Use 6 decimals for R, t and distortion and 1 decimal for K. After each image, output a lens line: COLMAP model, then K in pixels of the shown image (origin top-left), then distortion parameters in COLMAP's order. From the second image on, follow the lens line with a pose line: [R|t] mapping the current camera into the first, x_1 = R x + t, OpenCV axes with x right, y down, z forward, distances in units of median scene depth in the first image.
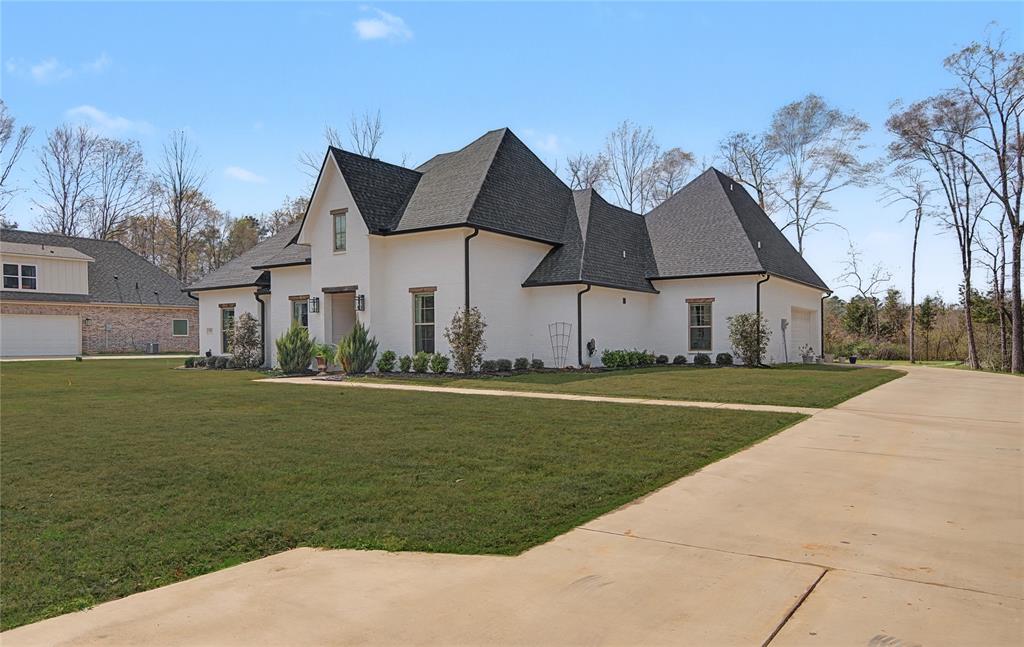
lens RADIAL K [[717.5, 0, 507.9], [0, 717.5, 360.9], [0, 0, 1]] dist [0.002454, 0.000056]
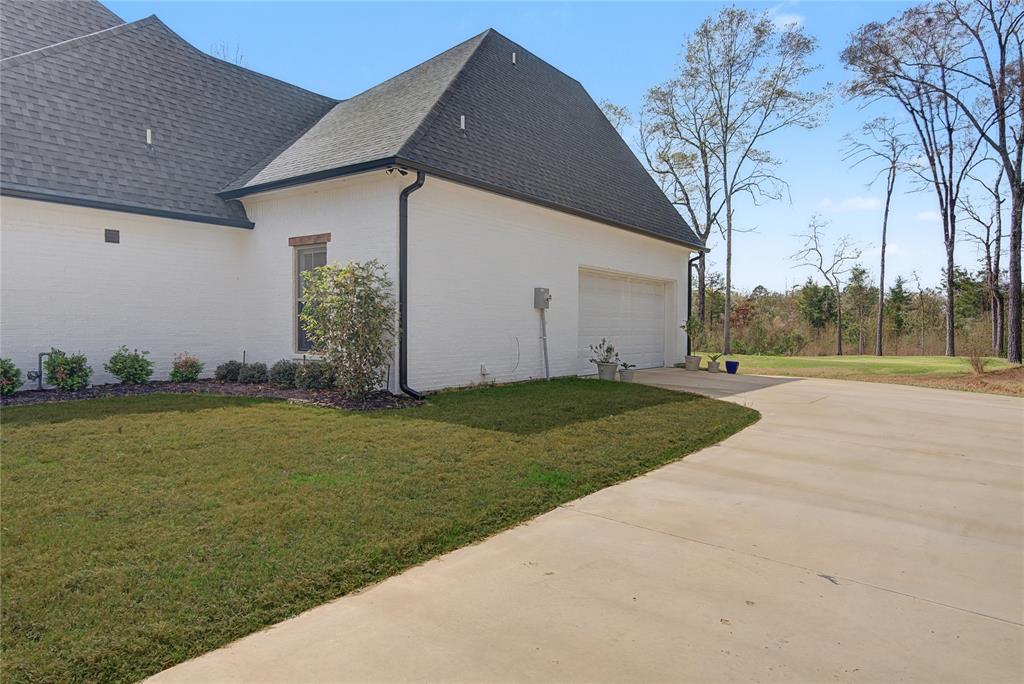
lens RADIAL K [[630.6, 0, 511.0], [0, 630.6, 336.9], [0, 0, 1]] dist [0.000914, 0.003491]
pose [[0.998562, 0.016111, -0.051133, 0.210509], [-0.016450, 0.999845, -0.006229, -0.012027], [0.051025, 0.007061, 0.998672, 0.307127]]
